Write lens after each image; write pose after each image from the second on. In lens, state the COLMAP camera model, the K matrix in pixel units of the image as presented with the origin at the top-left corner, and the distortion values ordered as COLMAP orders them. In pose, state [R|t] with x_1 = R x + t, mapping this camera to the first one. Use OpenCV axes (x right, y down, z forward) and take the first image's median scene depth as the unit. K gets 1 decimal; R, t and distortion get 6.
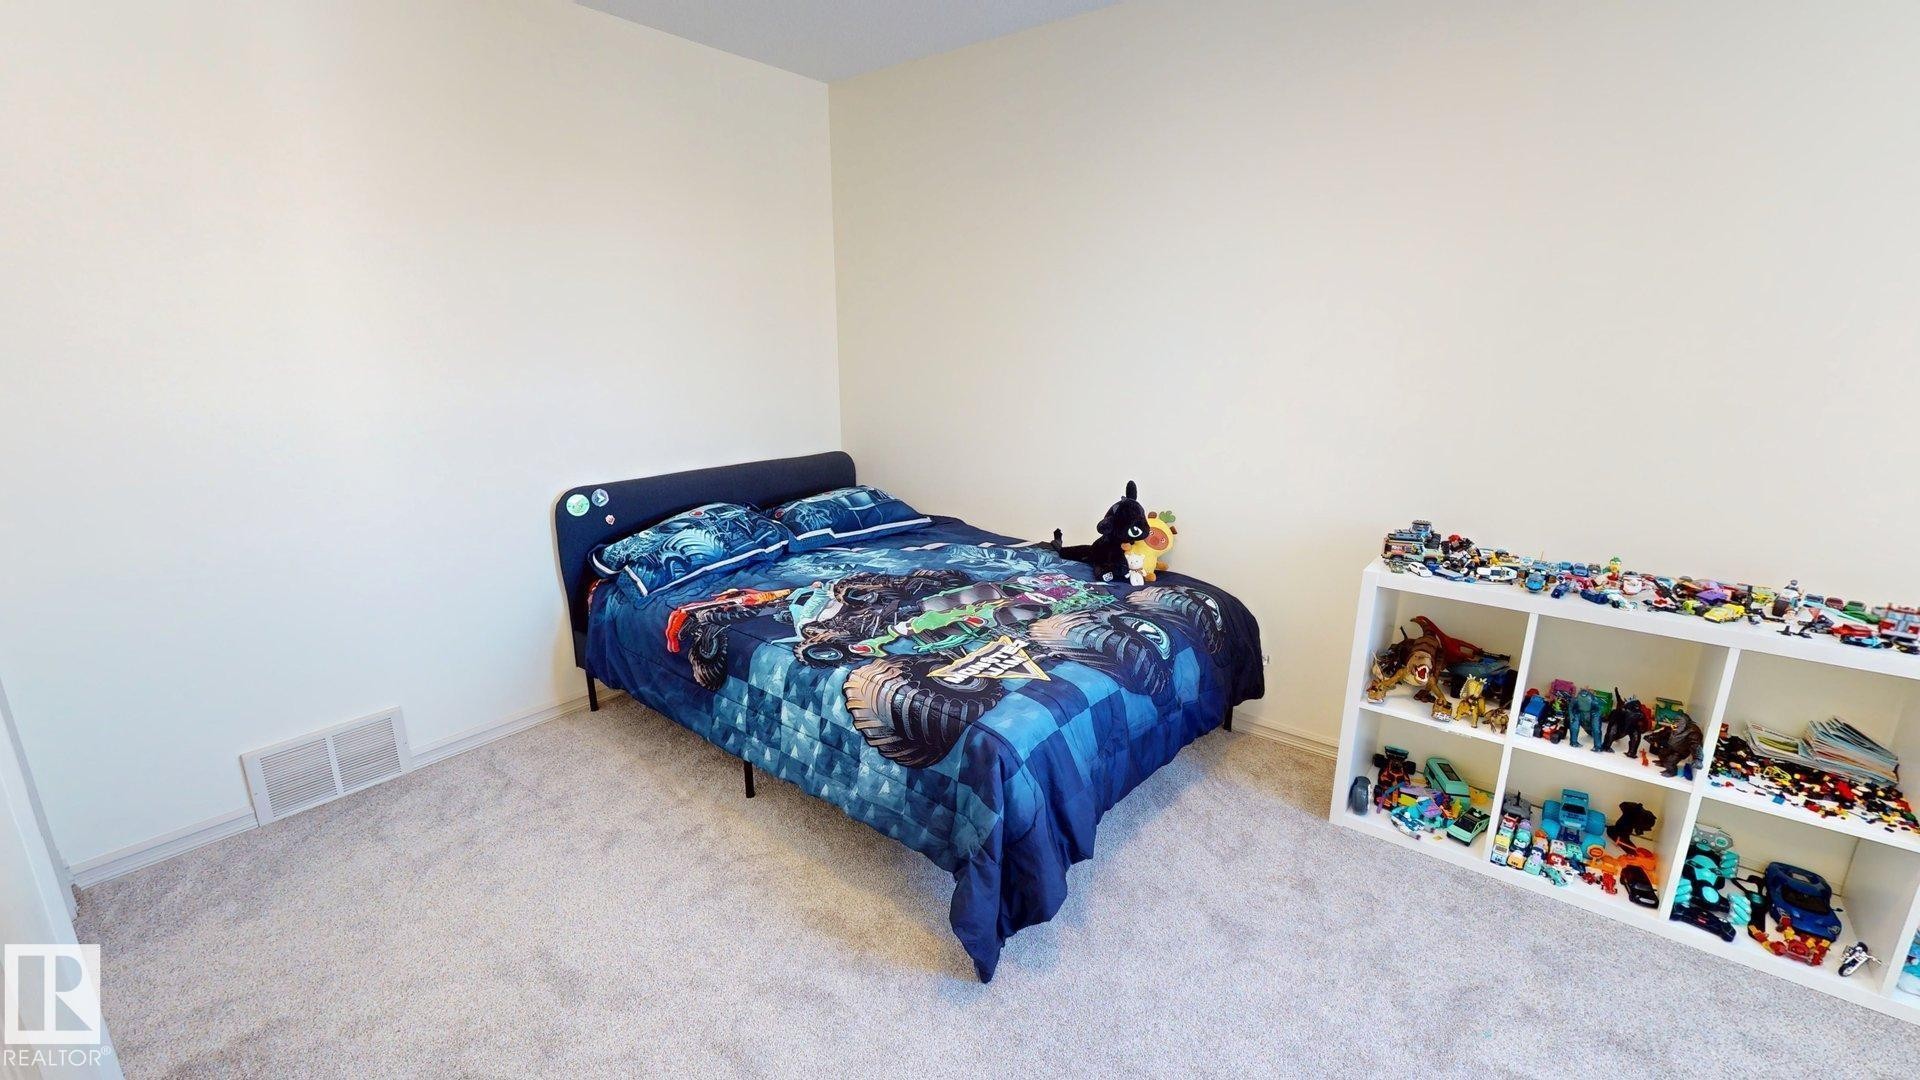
lens RADIAL K [[793.7, 0, 960.0], [0, 793.7, 540.0], [0, 0, 1]] dist [0.000696, 0.000203]
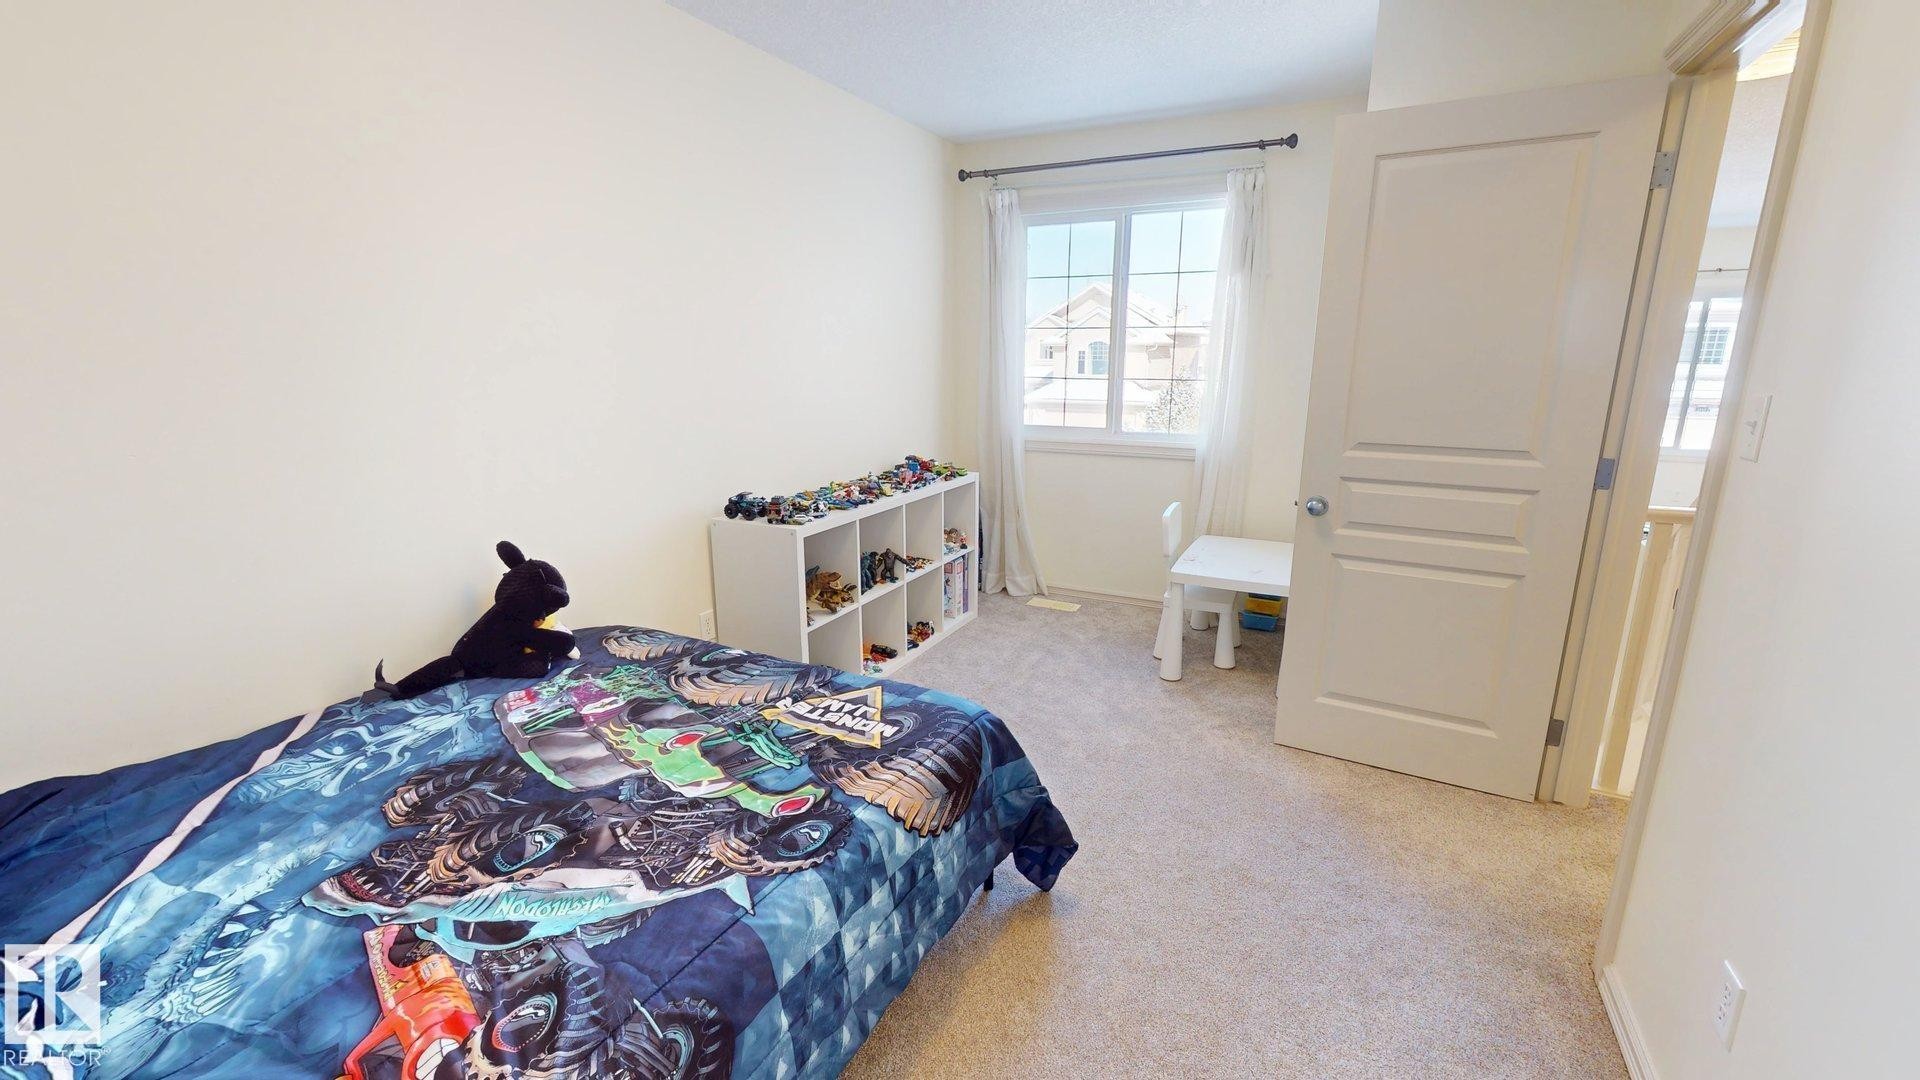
lens RADIAL K [[793.7, 0, 960.0], [0, 793.7, 540.0], [0, 0, 1]] dist [0.000696, 0.000203]
pose [[-0.199290, -0.229164, 0.952768, -0.680208], [0.243027, 0.930339, 0.274603, -0.205939], [-0.949327, 0.286274, -0.129714, 0.803077]]
